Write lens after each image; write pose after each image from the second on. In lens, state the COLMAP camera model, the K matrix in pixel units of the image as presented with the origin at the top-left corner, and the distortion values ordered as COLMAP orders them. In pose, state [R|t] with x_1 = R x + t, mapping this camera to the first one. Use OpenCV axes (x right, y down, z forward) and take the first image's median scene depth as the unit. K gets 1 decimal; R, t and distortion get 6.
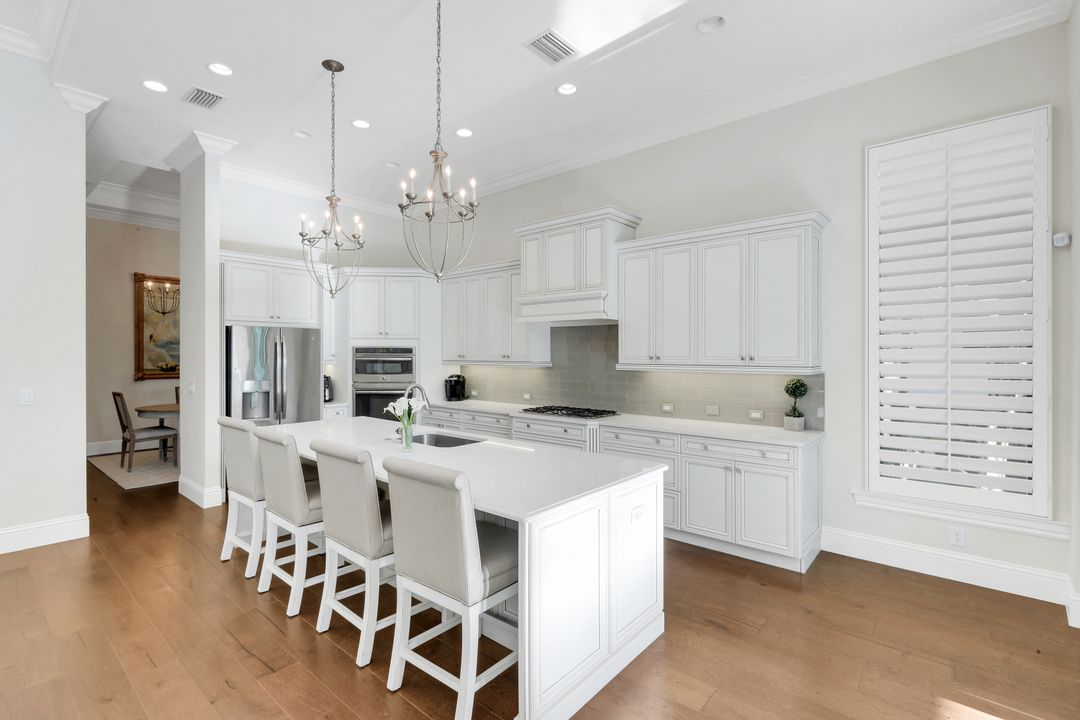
lens RADIAL K [[477.5, 0, 531.4], [0, 477.5, 356.3], [0, 0, 1]] dist [-0.000134, 0.000011]
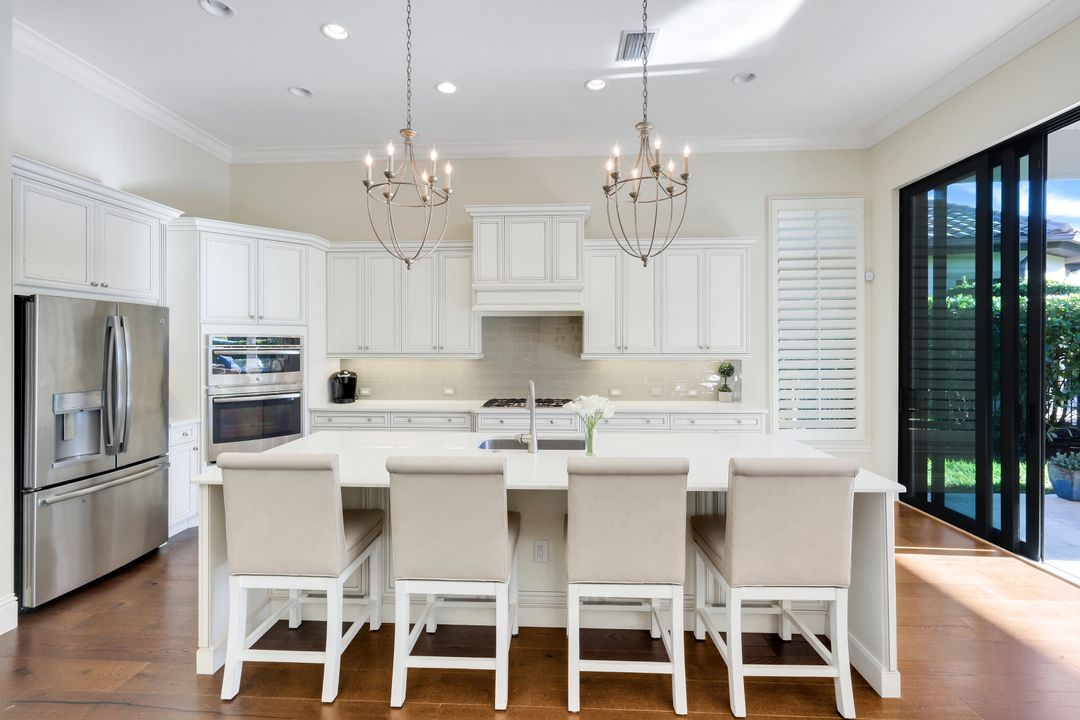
lens RADIAL K [[477.5, 0, 534.0], [0, 477.5, 354.0], [0, 0, 1]] dist [-0.000134, 0.000011]
pose [[0.796008, -0.015394, 0.605091, -0.480680], [0.005069, 0.999811, 0.018767, -0.003700], [-0.605265, -0.011872, 0.795935, 0.199186]]
